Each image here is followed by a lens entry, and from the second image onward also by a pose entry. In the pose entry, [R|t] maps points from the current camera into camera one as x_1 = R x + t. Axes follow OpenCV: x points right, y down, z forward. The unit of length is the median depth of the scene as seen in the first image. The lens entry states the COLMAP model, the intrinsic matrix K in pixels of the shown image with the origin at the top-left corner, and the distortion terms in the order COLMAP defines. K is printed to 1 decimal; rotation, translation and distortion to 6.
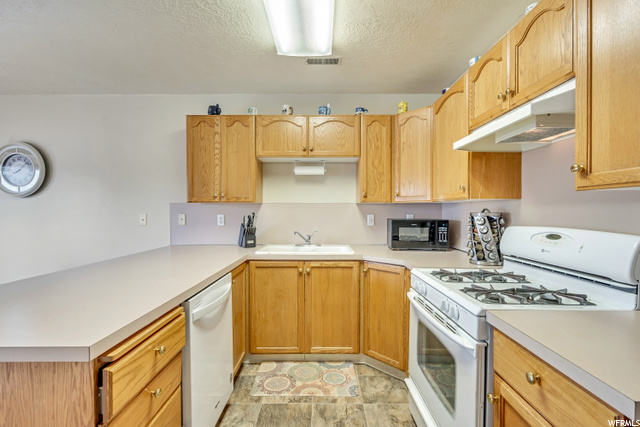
lens RADIAL K [[289.3, 0, 321.3], [0, 289.3, 214.3], [0, 0, 1]] dist [-0.004131, -0.000147]
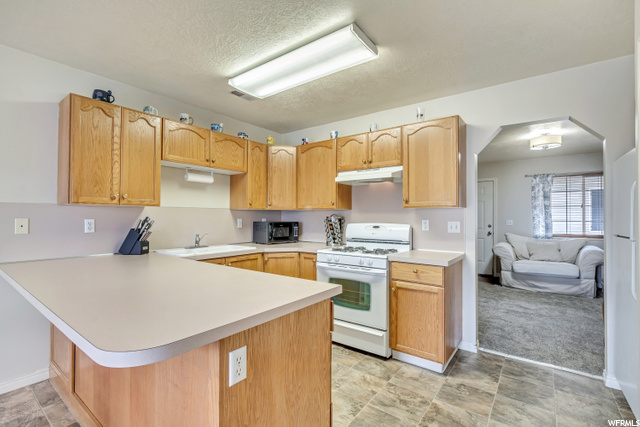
lens RADIAL K [[289.3, 0, 318.4], [0, 289.3, 216.6], [0, 0, 1]] dist [-0.004131, -0.000147]
pose [[0.611414, 0.002802, 0.791306, -0.676744], [0.006988, 0.999936, -0.008940, 0.006439], [-0.791280, 0.010995, 0.611355, -0.015508]]
